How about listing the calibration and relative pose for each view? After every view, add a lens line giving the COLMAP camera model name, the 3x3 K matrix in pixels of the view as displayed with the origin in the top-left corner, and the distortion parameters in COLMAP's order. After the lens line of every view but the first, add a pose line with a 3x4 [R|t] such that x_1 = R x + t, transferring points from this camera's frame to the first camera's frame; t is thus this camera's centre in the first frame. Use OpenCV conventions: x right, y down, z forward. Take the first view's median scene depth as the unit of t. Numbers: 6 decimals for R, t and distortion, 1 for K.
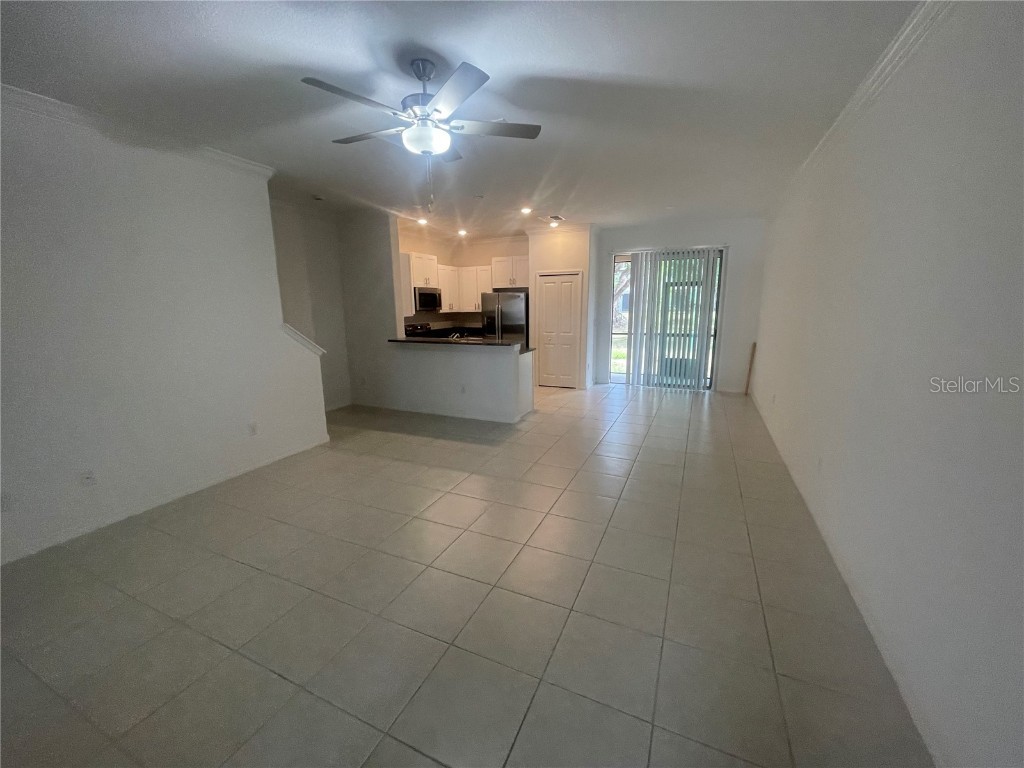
lens RADIAL K [[416.4, 0, 512.0], [0, 416.4, 384.0], [0, 0, 1]] dist [-0.002469, 0.005815]
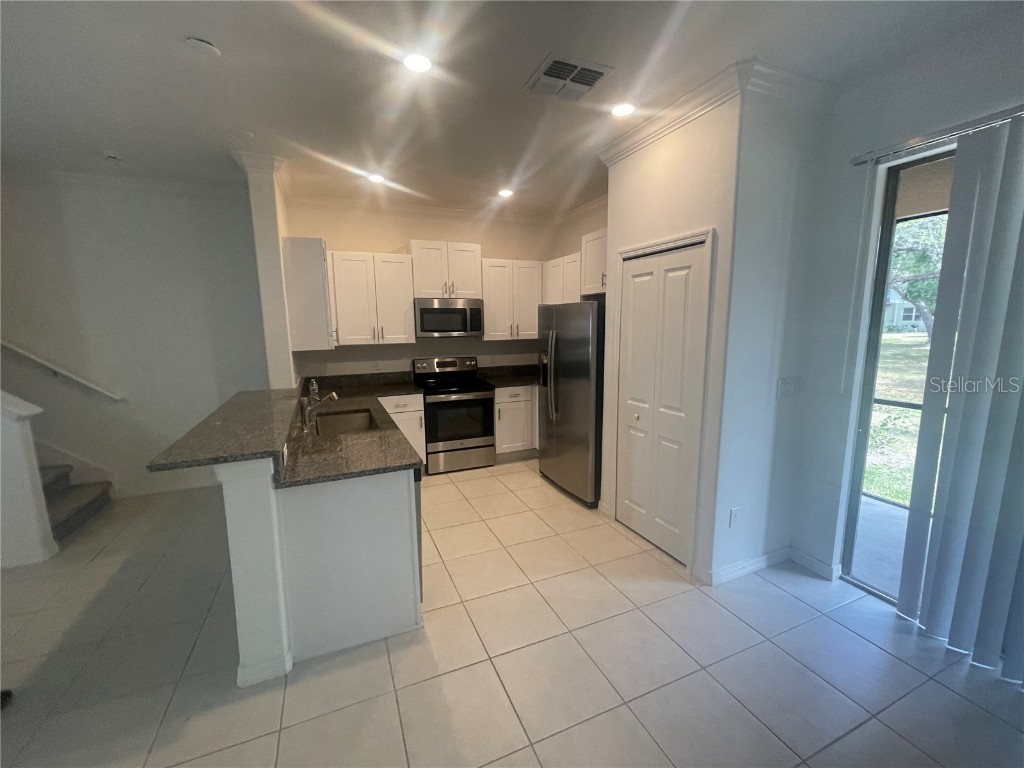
lens RADIAL K [[415.3, 0, 512.0], [0, 415.3, 384.0], [0, 0, 1]] dist [-0.002160, -0.000140]
pose [[0.742034, 0.100300, -0.662816, 0.262568], [-0.121201, 0.992522, 0.014505, -0.130226], [0.659314, 0.069571, 0.748642, 0.624307]]
